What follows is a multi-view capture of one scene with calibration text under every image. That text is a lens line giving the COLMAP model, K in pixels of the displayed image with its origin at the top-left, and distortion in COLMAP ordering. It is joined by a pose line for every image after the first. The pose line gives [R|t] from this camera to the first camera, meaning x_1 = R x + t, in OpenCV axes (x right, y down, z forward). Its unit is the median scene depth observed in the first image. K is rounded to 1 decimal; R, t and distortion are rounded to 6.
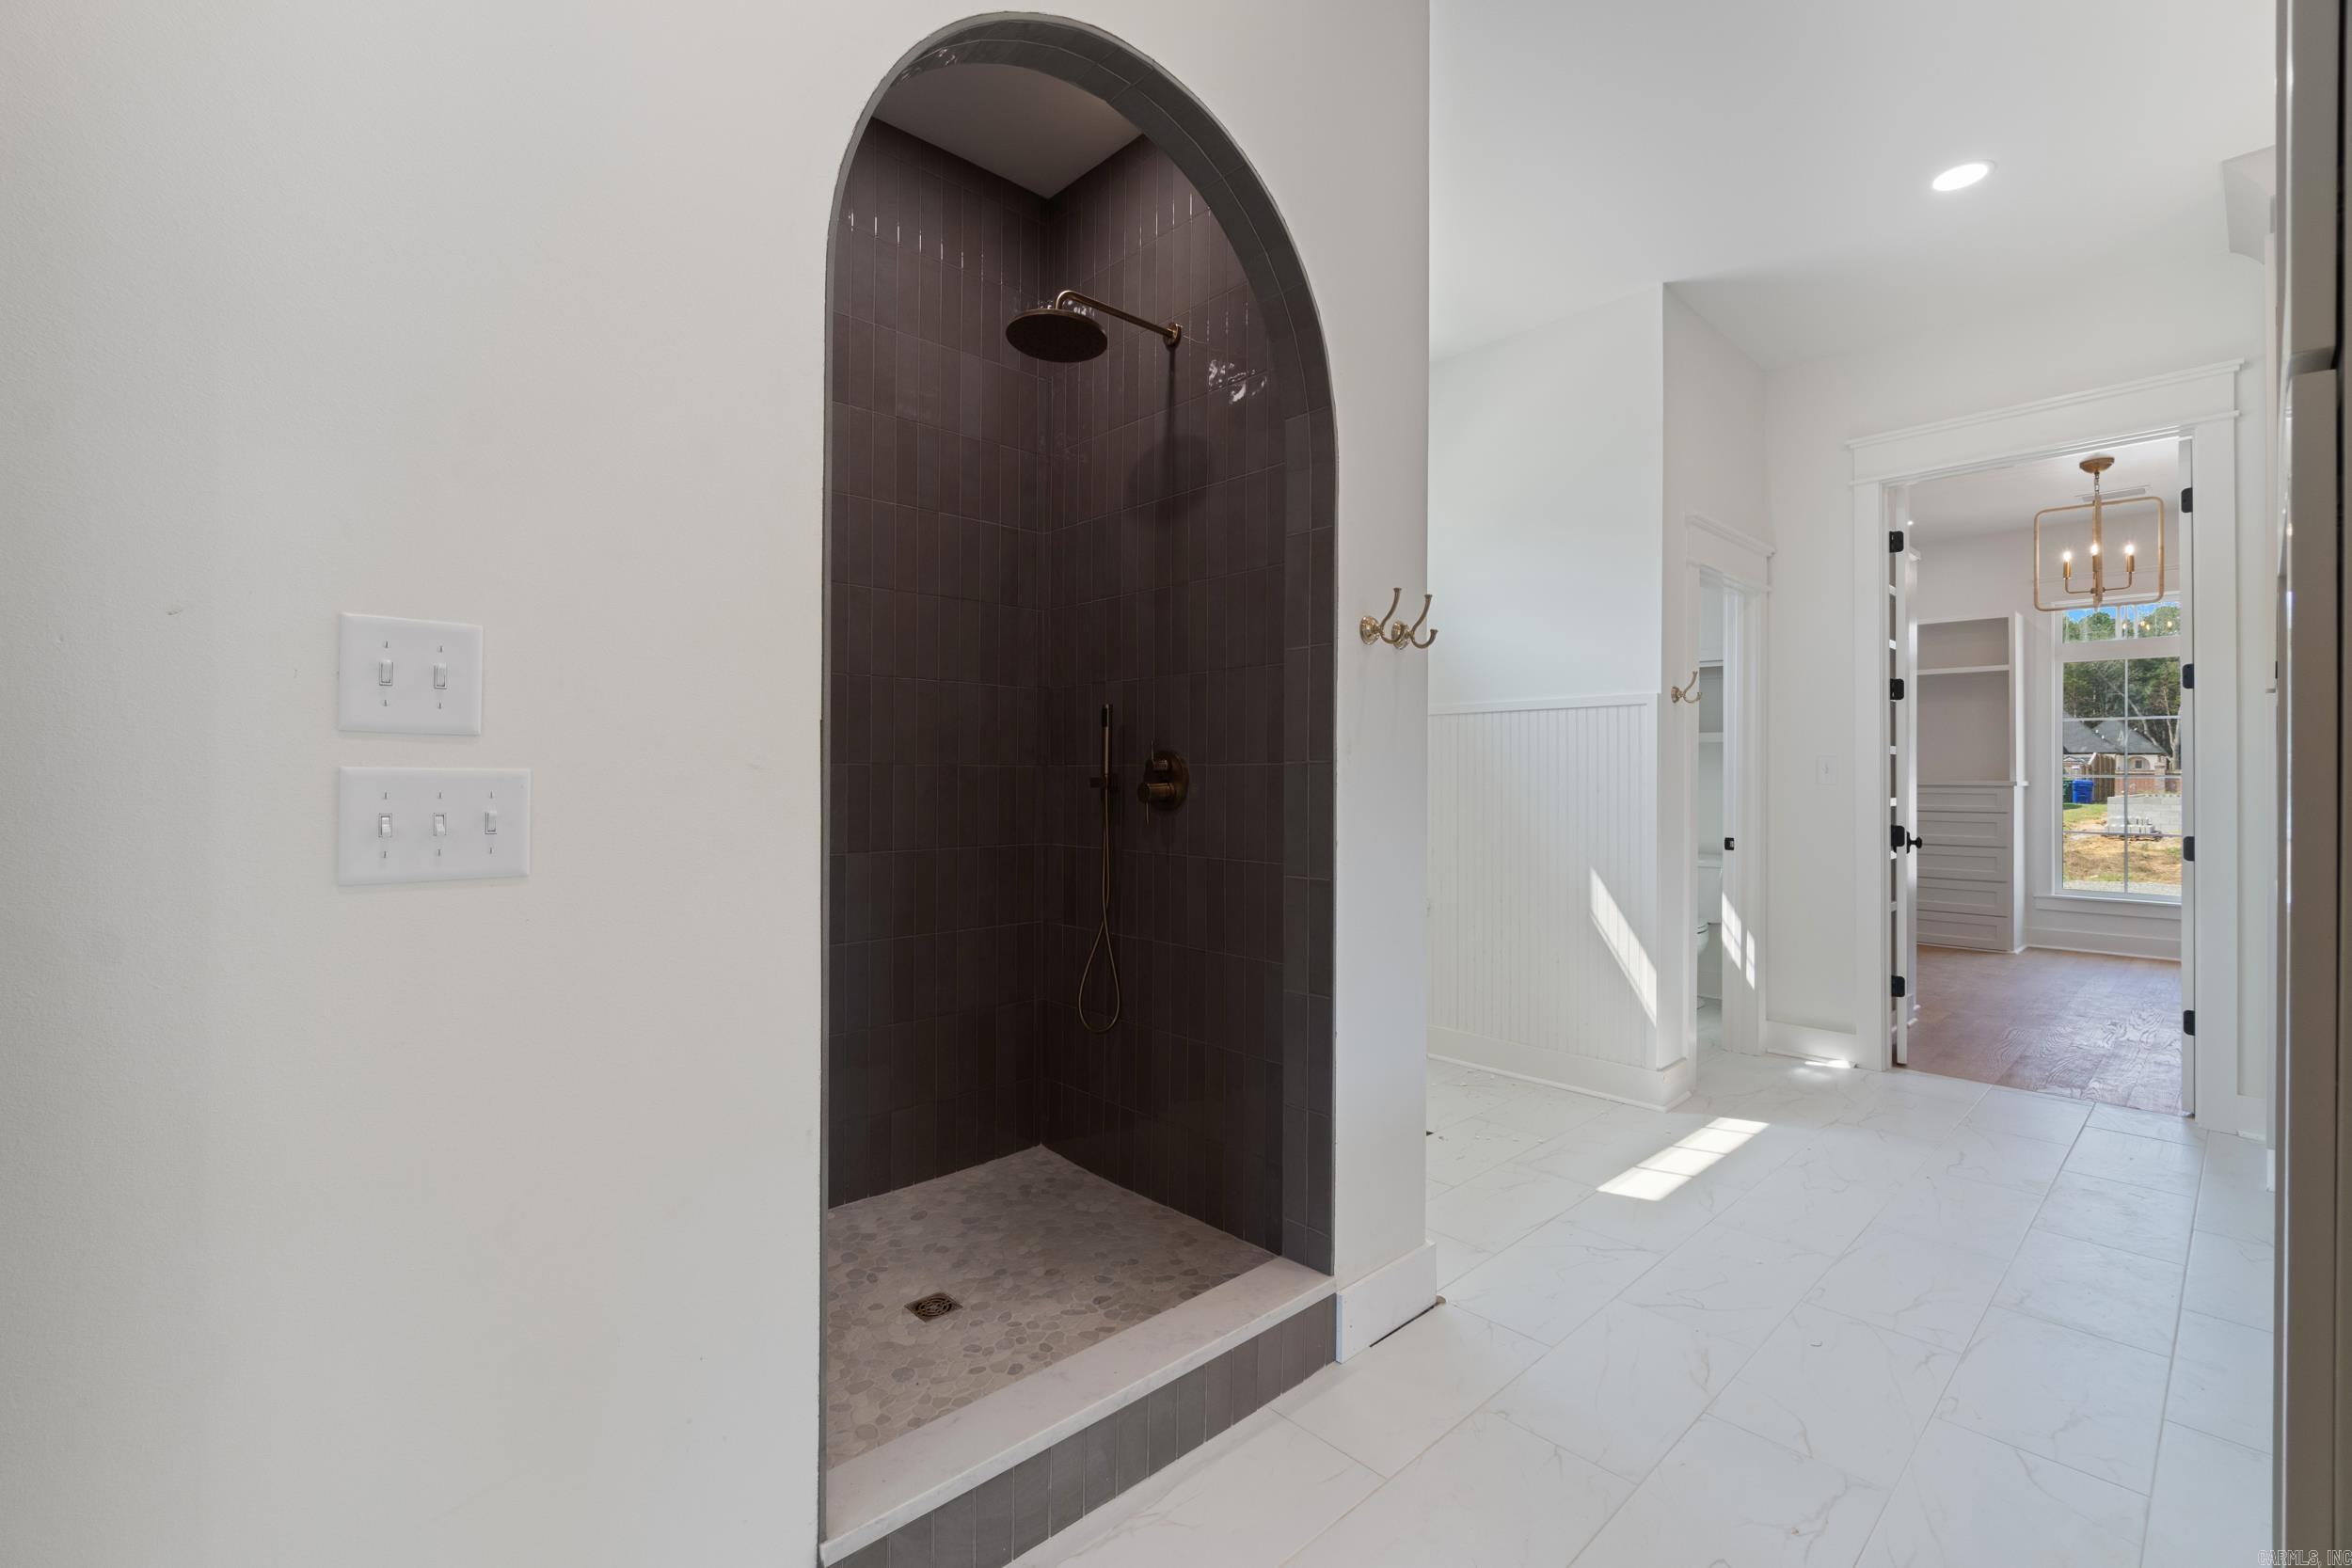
lens RADIAL K [[1013.7, 0, 1165.8], [0, 1013.7, 782.2], [0, 0, 1]] dist [-0.002882, -0.000082]
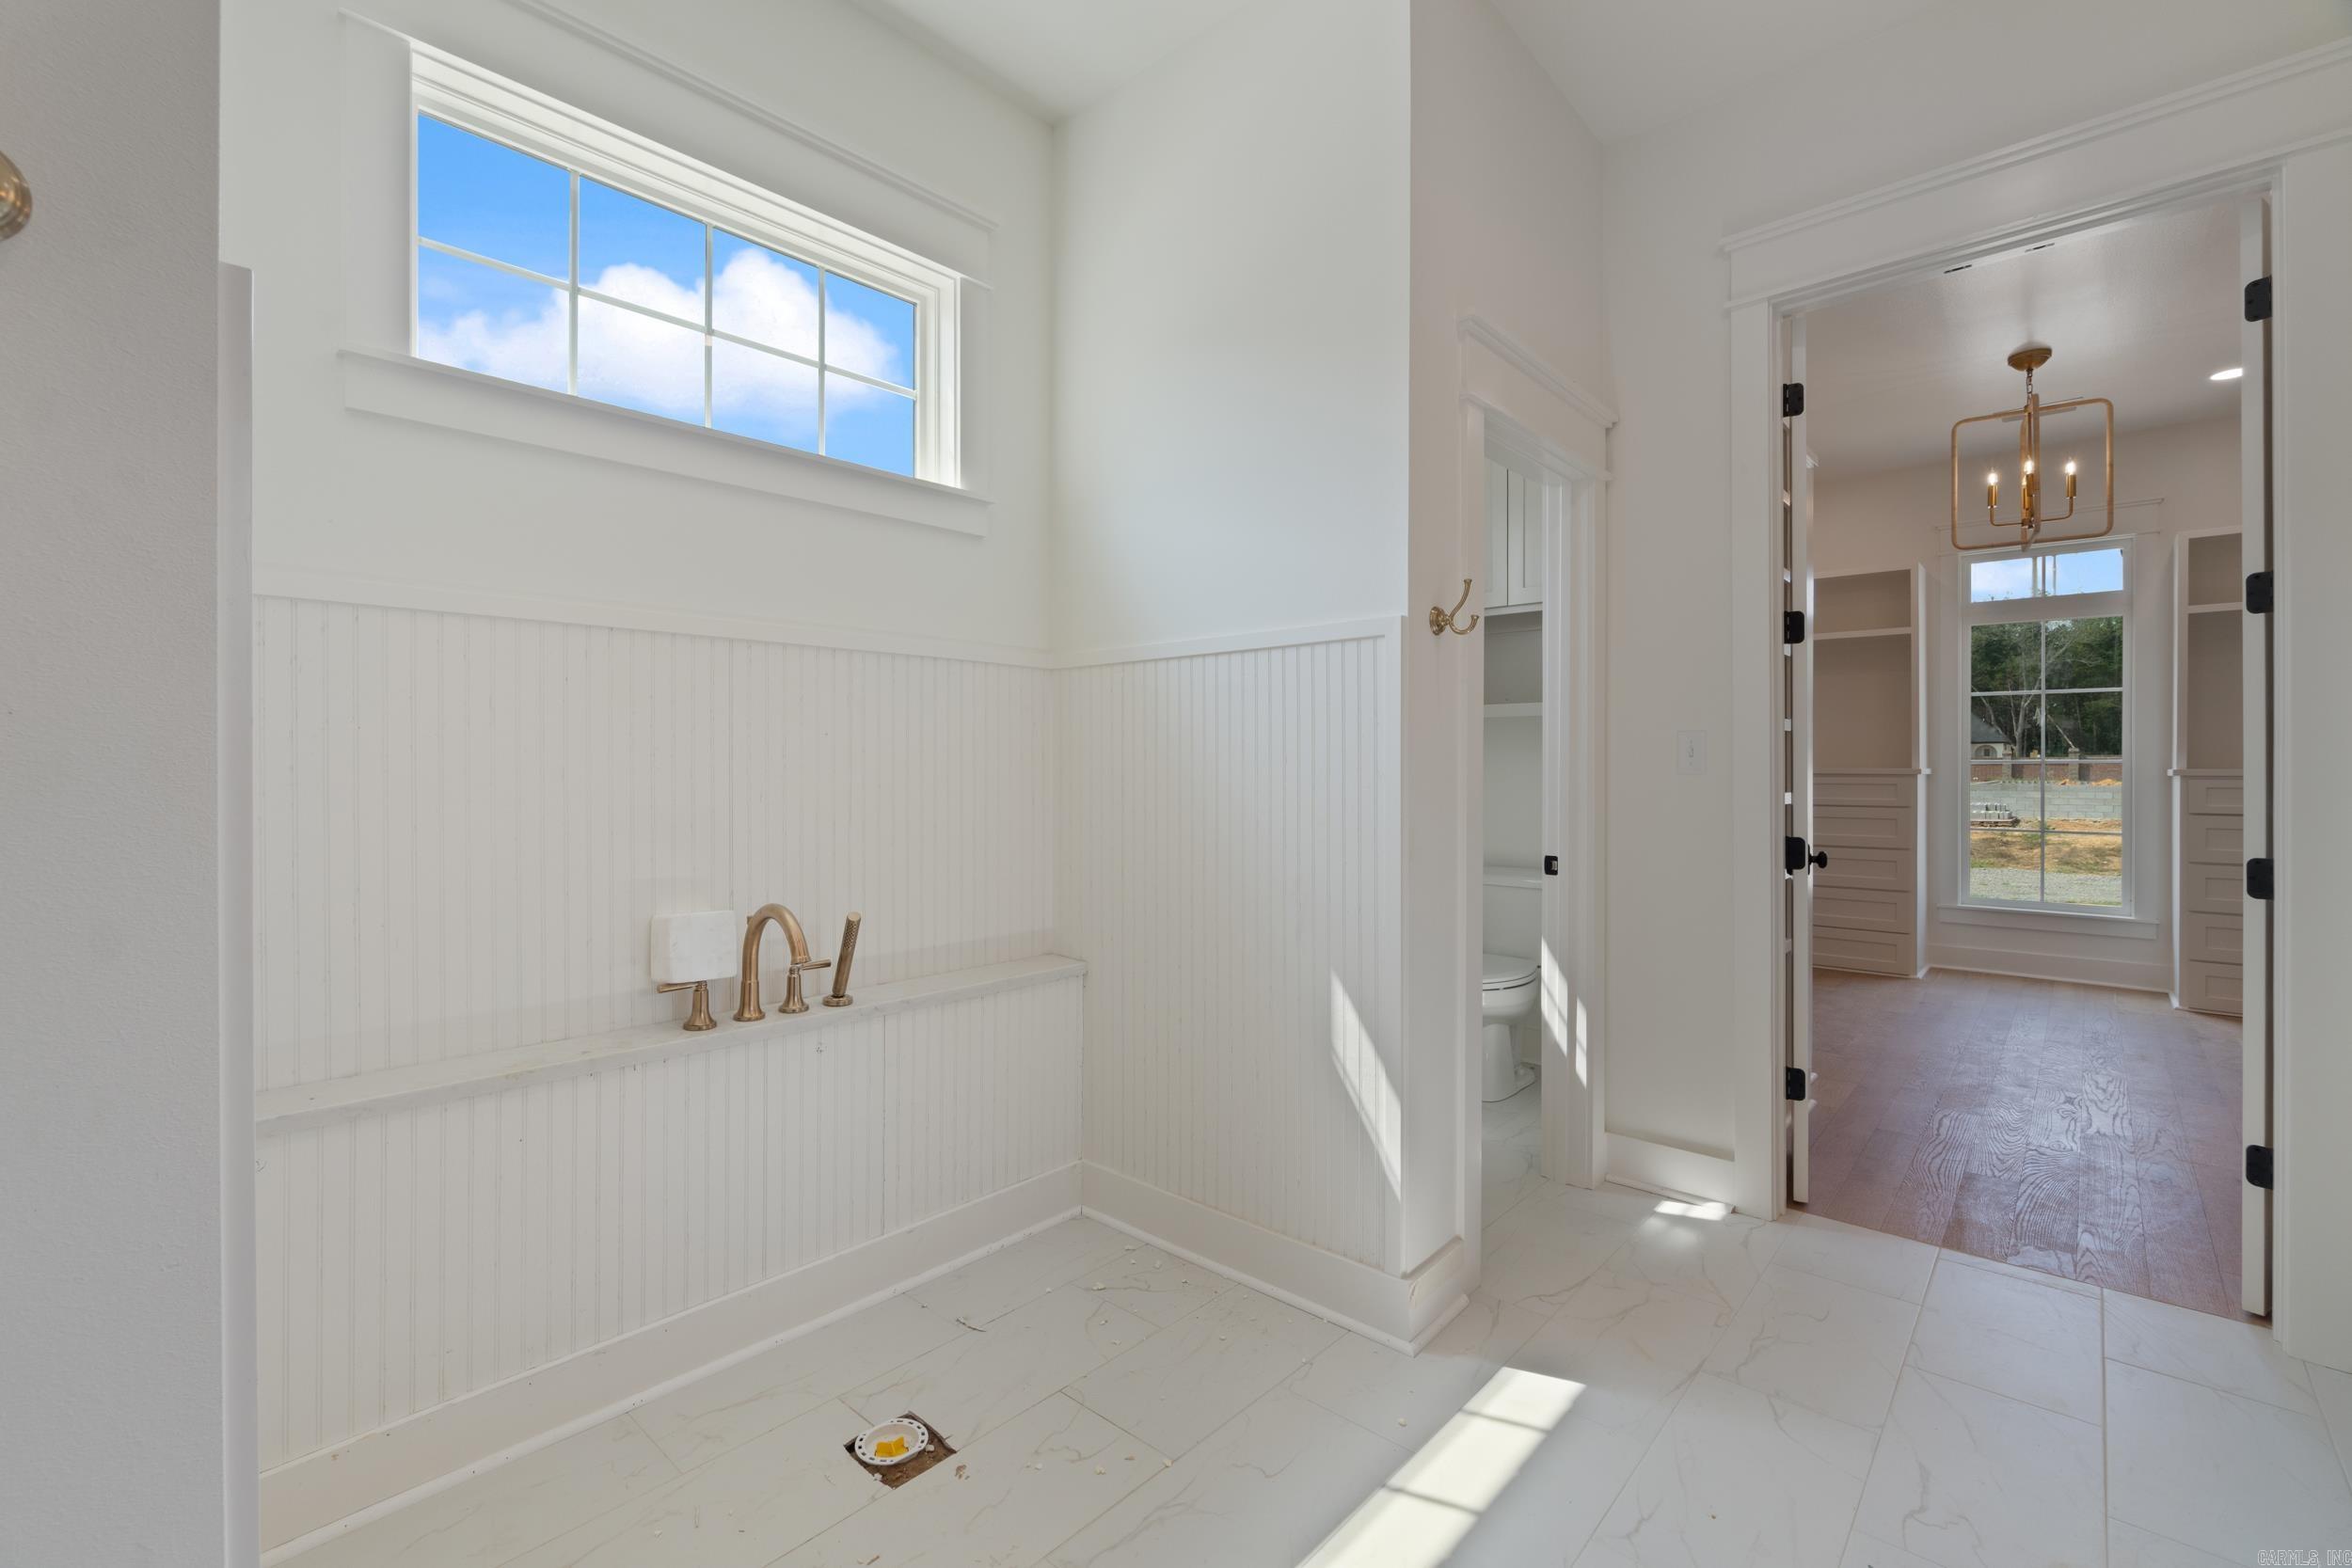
lens RADIAL K [[1013.7, 0, 1165.8], [0, 1013.7, 782.2], [0, 0, 1]] dist [-0.002882, -0.000082]
pose [[0.996278, -0.005381, 0.086026, 0.245374], [0.004631, 0.999950, 0.008913, -0.000074], [-0.086070, -0.008481, 0.996253, 0.358760]]
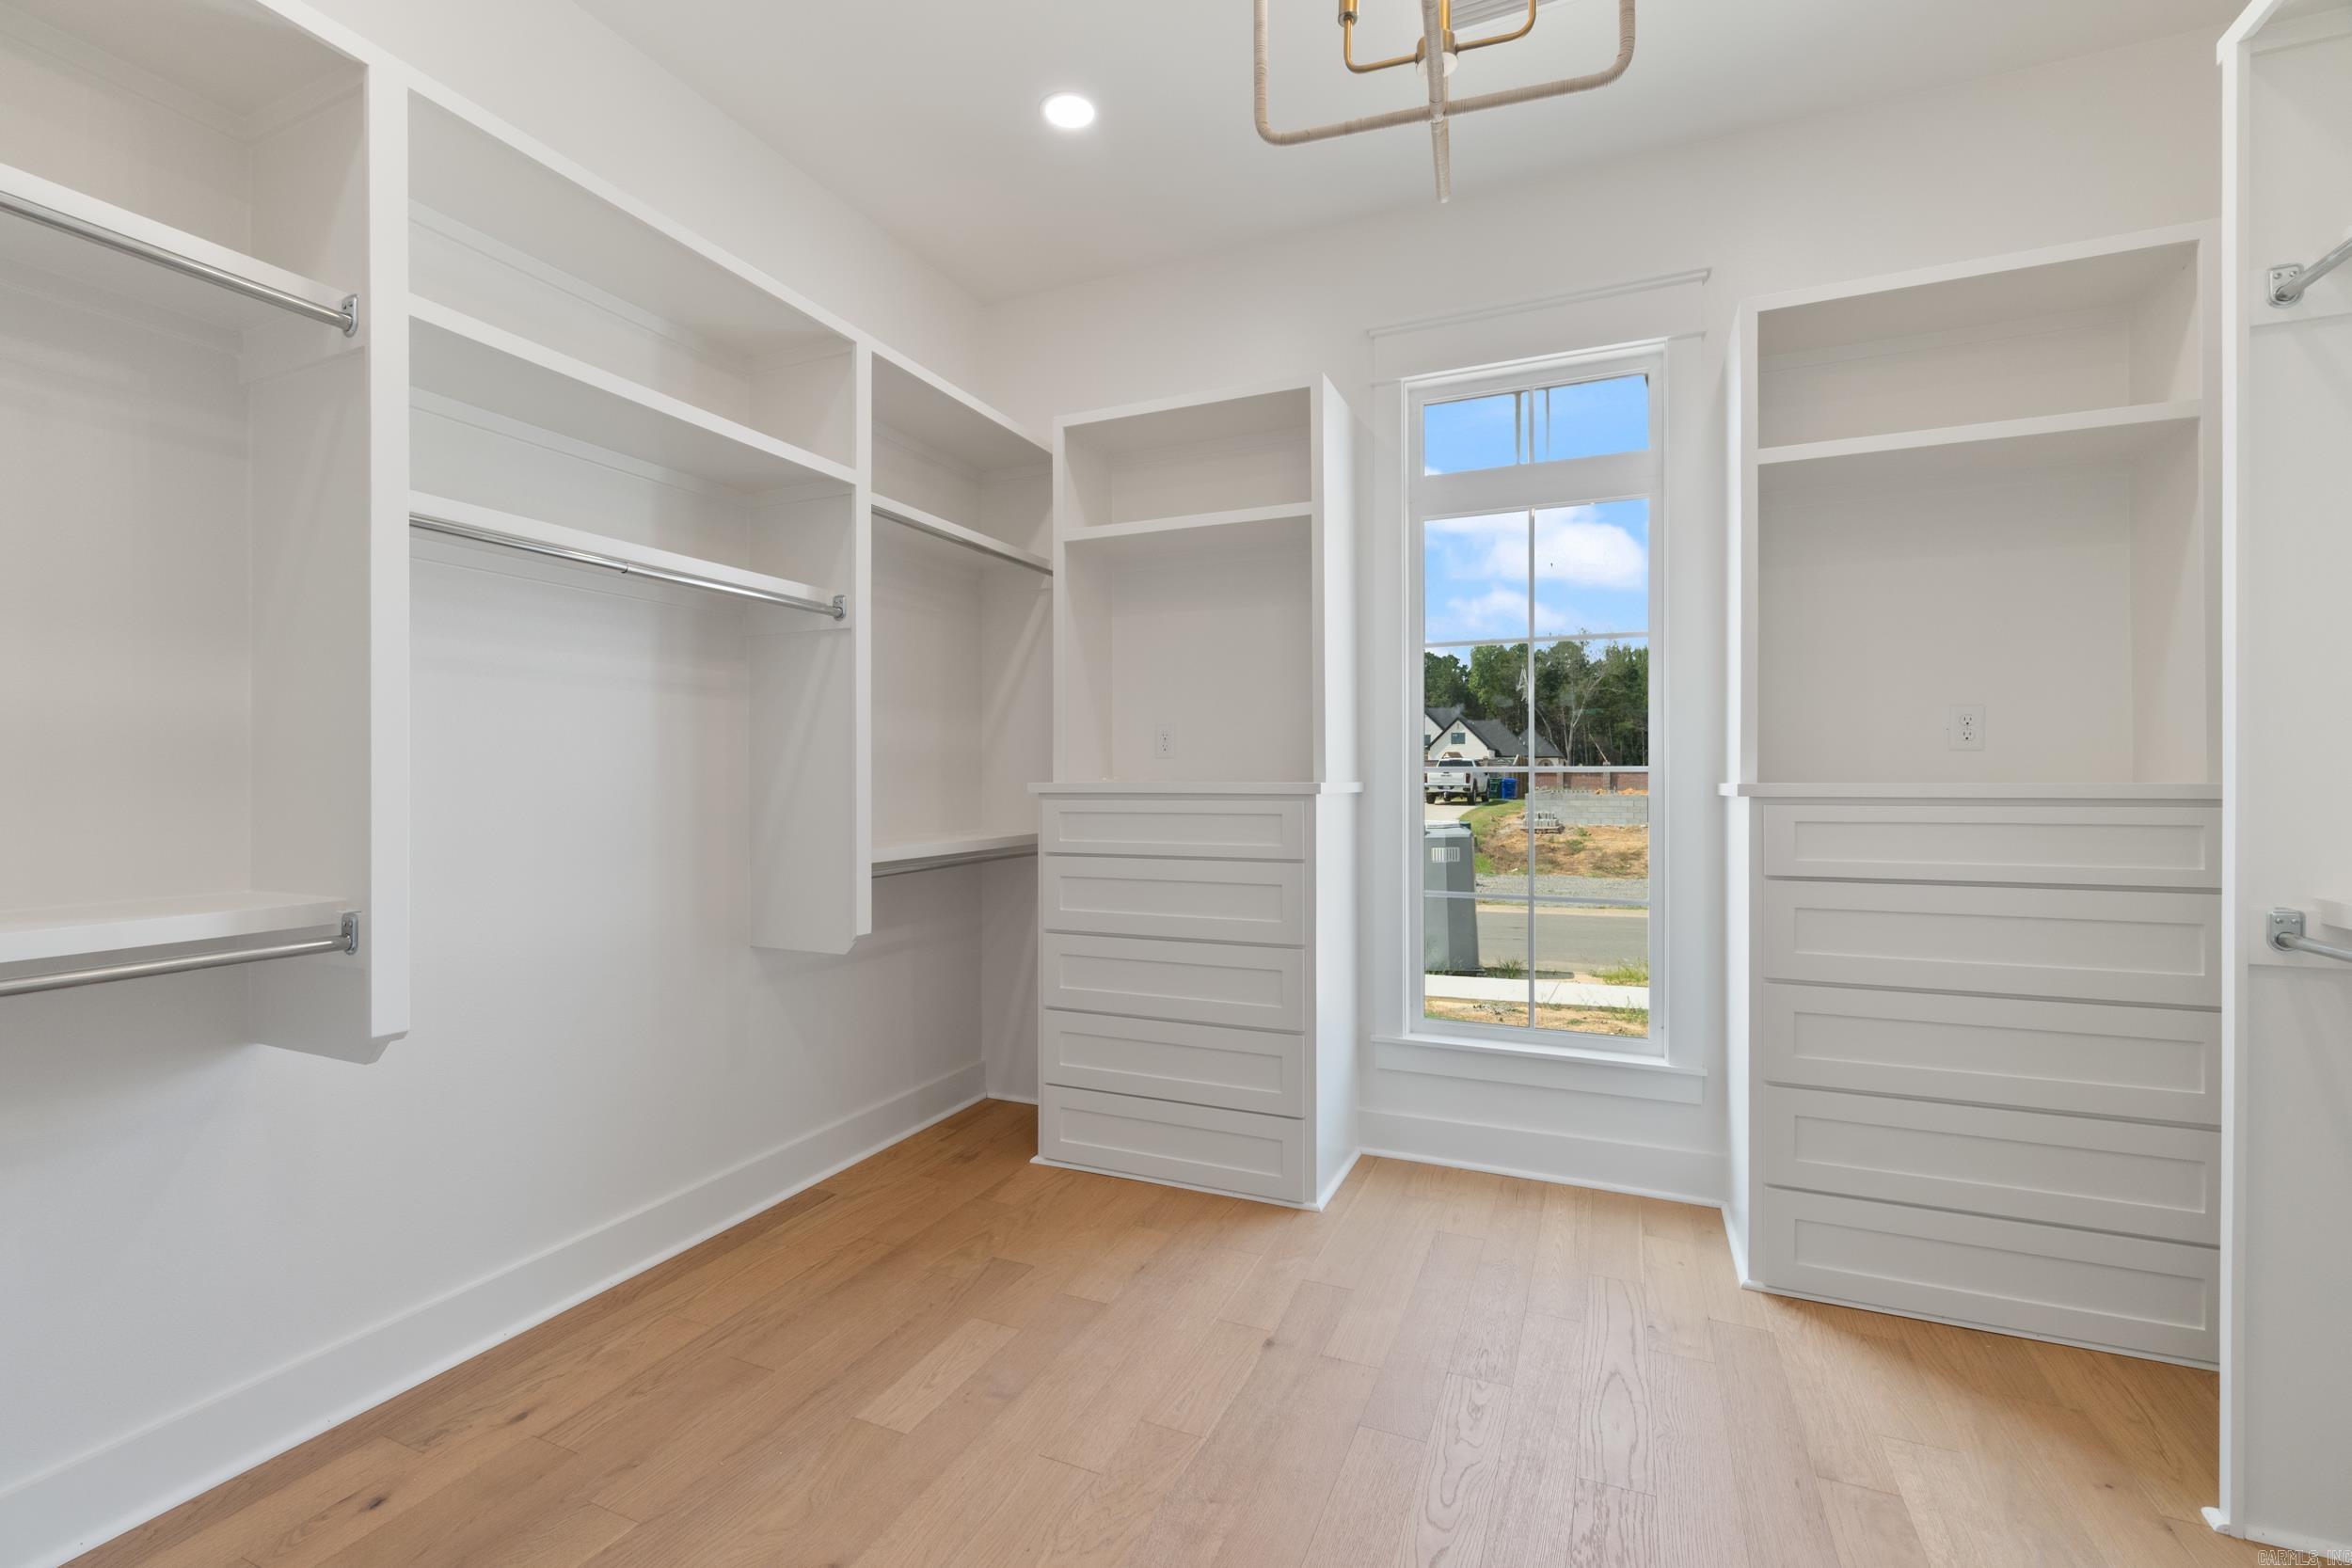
lens RADIAL K [[1028.4, 0, 1176.0], [0, 1028.4, 784.0], [0, 0, 1]] dist [-0.001164, -0.000019]
pose [[0.912954, -0.004996, 0.408031, 0.948184], [0.004301, 0.999987, 0.002622, -0.001507], [-0.408039, -0.000639, 0.912964, 0.991276]]
